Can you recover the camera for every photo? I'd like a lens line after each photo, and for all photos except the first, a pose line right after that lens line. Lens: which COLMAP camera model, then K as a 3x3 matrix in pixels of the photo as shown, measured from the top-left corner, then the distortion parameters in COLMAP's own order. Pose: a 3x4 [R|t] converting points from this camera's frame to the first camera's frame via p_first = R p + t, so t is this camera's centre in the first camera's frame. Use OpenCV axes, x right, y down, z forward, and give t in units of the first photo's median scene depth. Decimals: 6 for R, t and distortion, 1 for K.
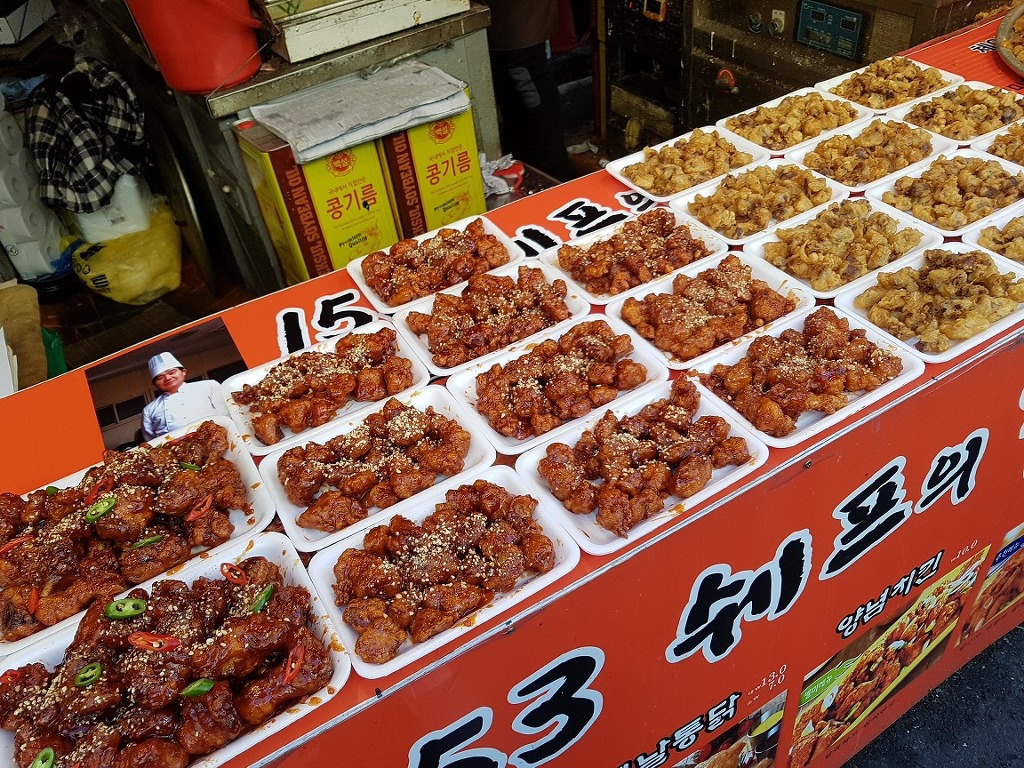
lens RADIAL K [[858.5, 0, 512.0], [0, 858.5, 384.0], [0, 0, 1]] dist [-0.005904, 0.013258]
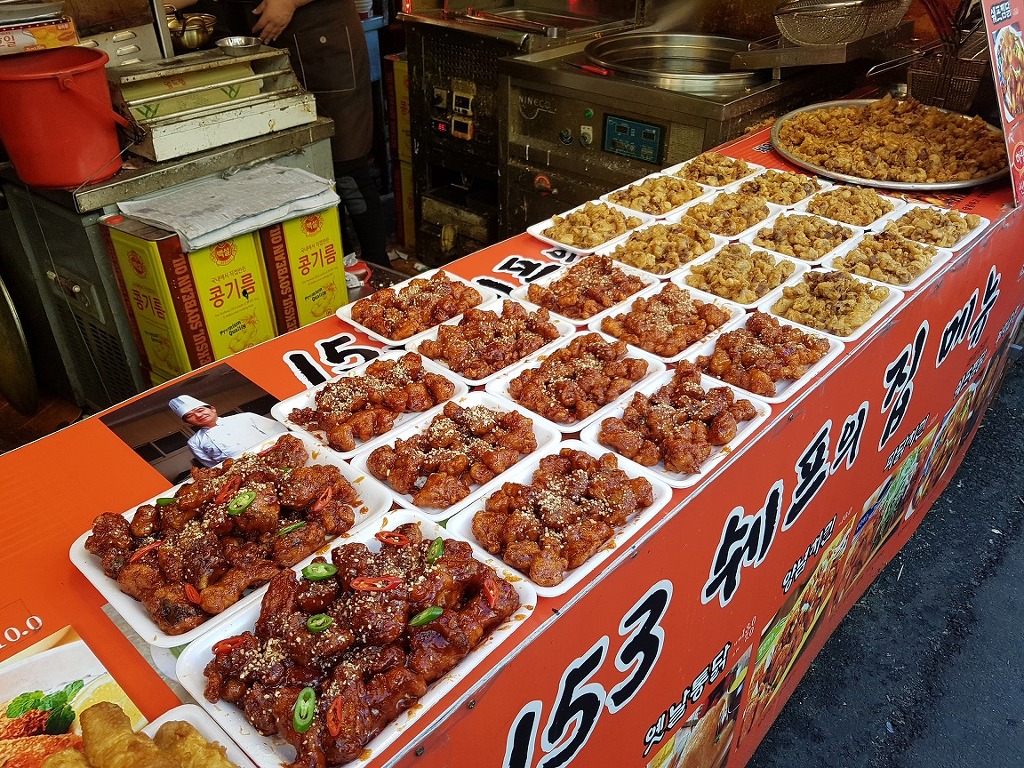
lens RADIAL K [[858.5, 0, 512.0], [0, 858.5, 384.0], [0, 0, 1]] dist [-0.005904, 0.013258]
pose [[0.947843, -0.068804, 0.311224, -0.339732], [0.116258, 0.983784, -0.136577, 0.129869], [-0.296780, 0.165636, 0.940471, -0.070272]]
